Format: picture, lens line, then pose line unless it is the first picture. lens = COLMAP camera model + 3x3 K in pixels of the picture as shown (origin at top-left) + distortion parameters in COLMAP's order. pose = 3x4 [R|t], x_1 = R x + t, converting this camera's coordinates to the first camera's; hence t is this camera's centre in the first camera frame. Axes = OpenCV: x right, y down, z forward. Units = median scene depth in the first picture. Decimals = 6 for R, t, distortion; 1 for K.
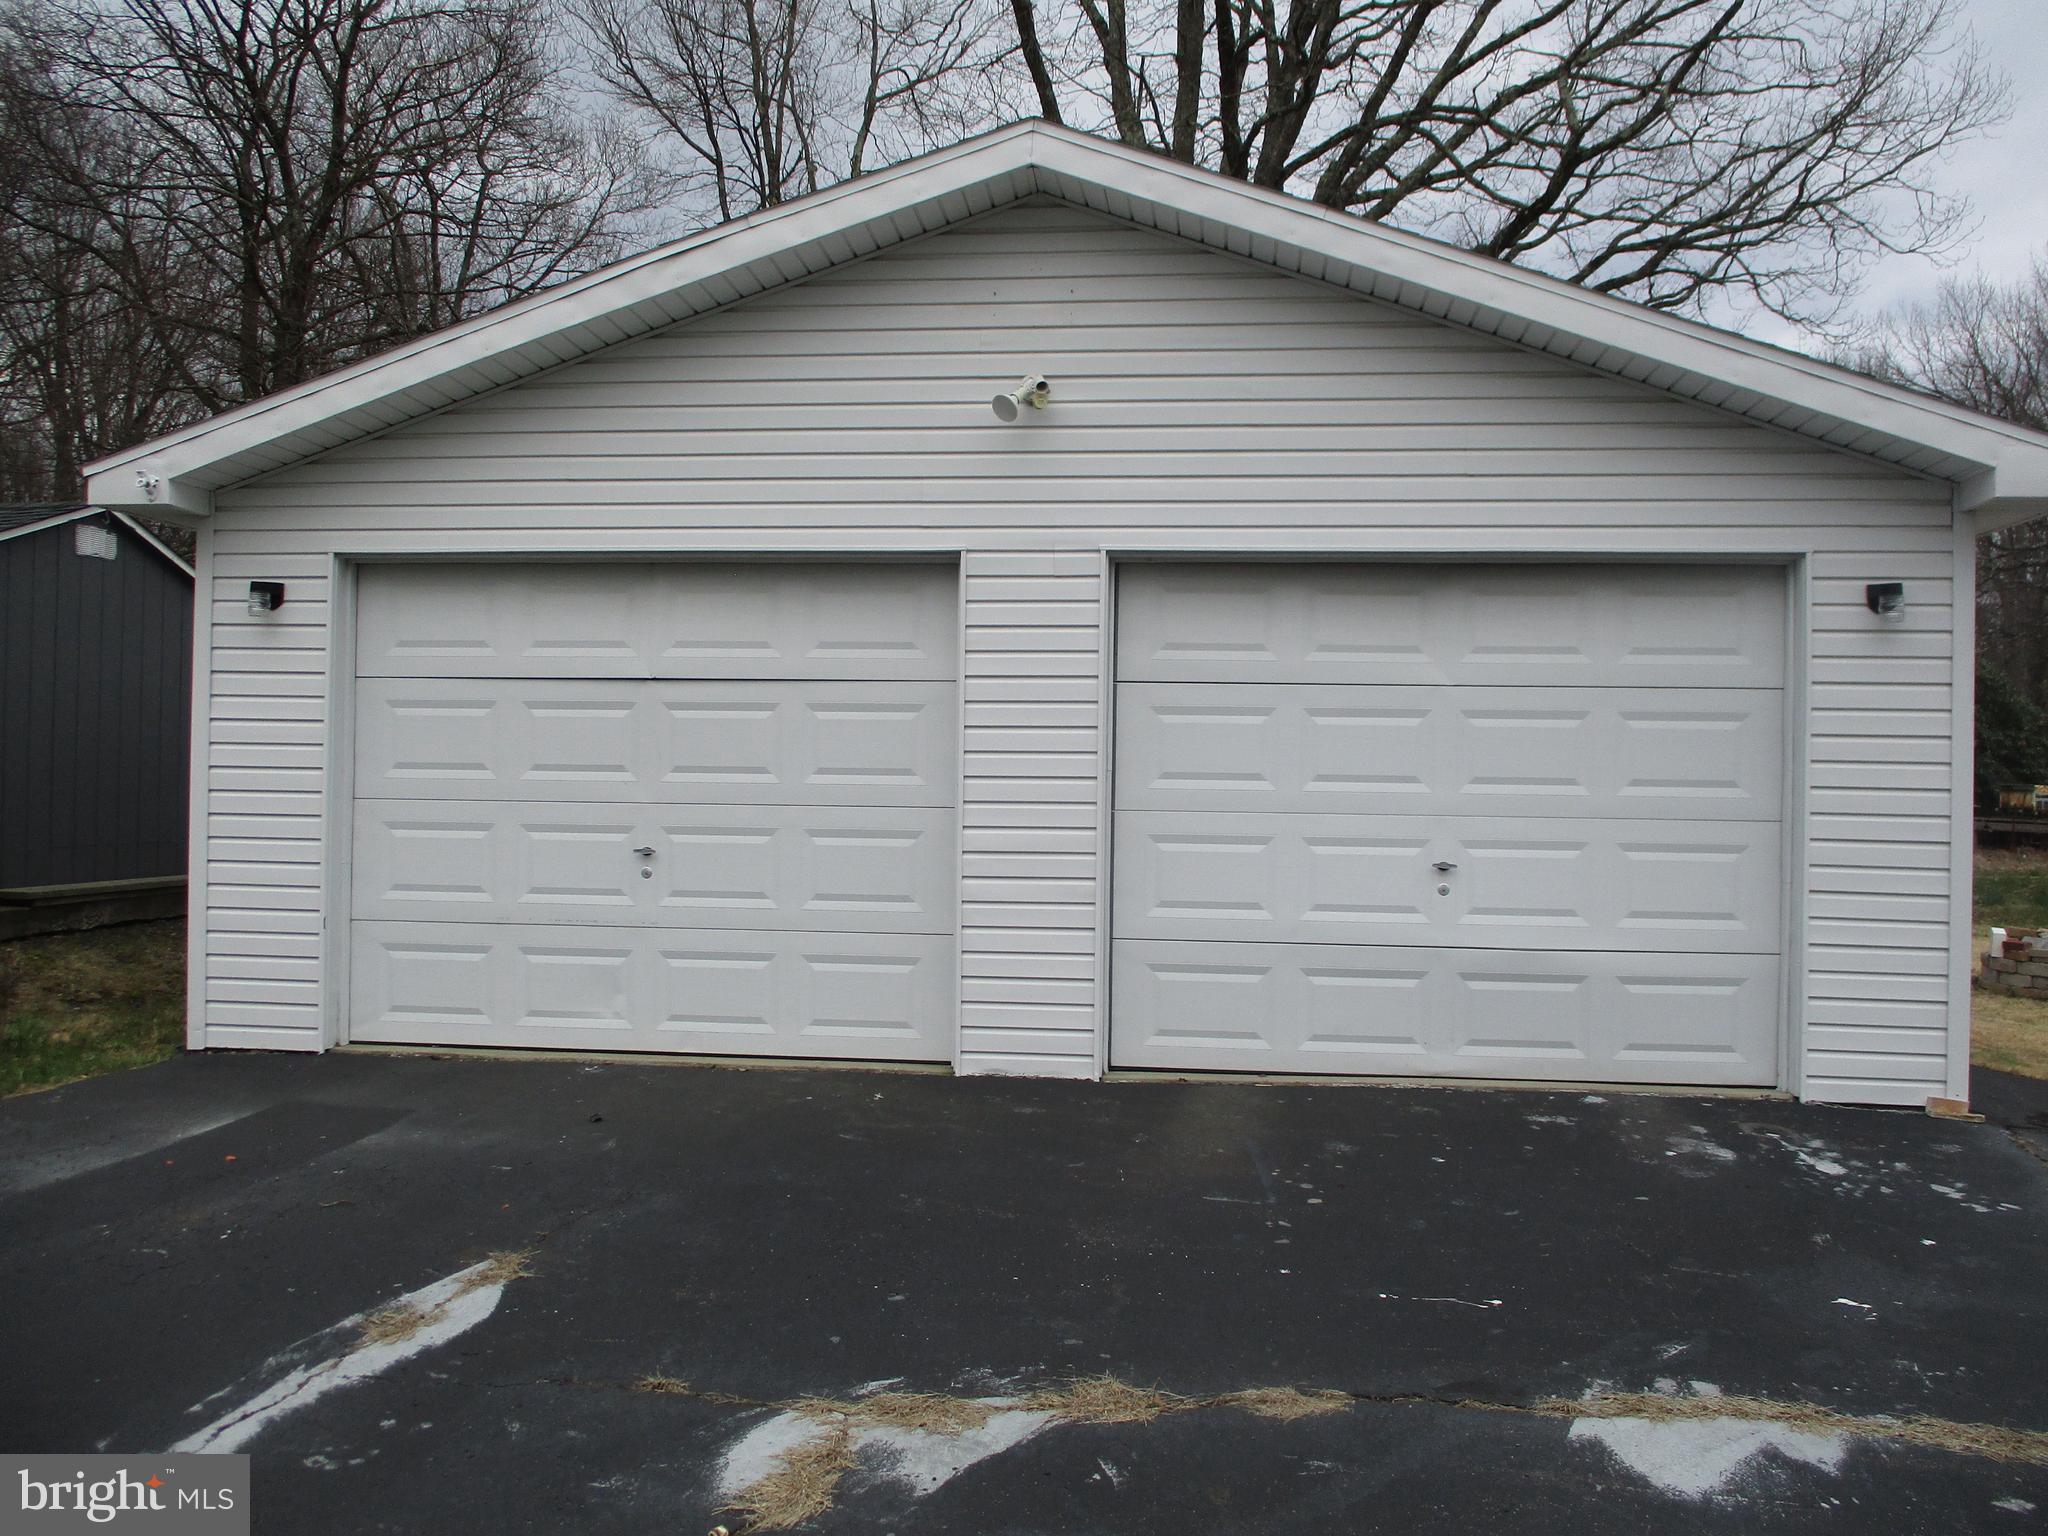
lens RADIAL K [[1674.7, 0, 1023.4], [0, 1674.7, 768.0], [0, 0, 1]] dist [-0.043460, 0.017262]
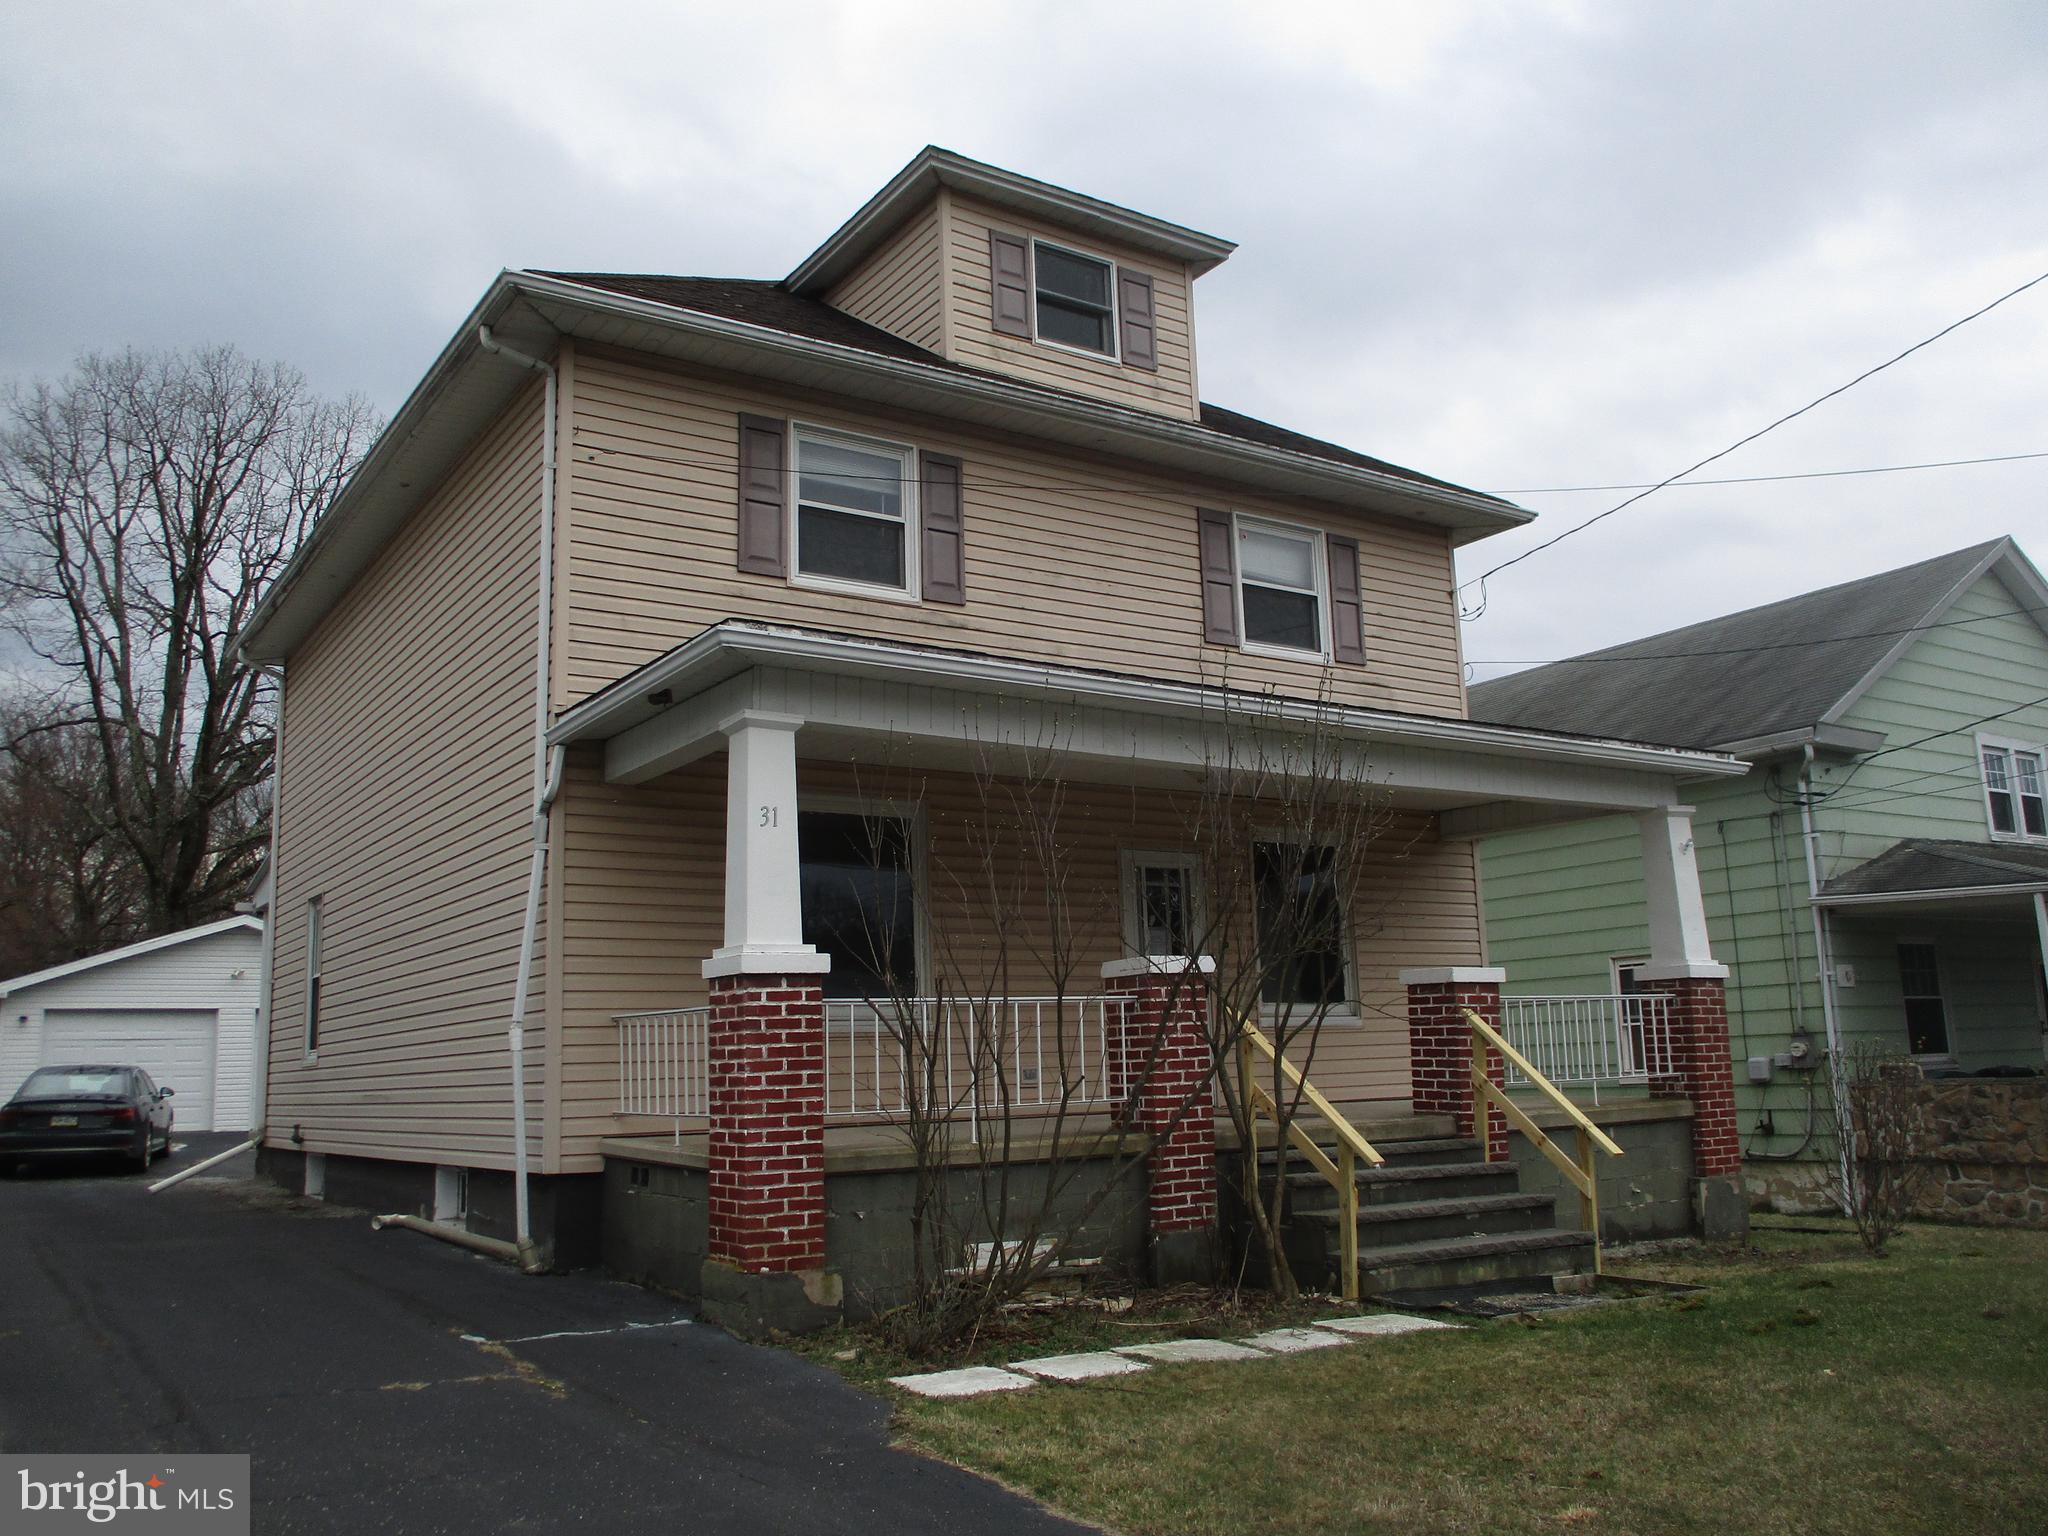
lens RADIAL K [[1674.7, 0, 1023.6], [0, 1674.7, 767.4], [0, 0, 1]] dist [-0.043460, 0.017262]
pose [[0.769465, 0.076079, 0.634141, -1.144459], [0.038167, 0.985628, -0.164559, 0.039046], [-0.637547, 0.150826, 0.755503, -3.482125]]
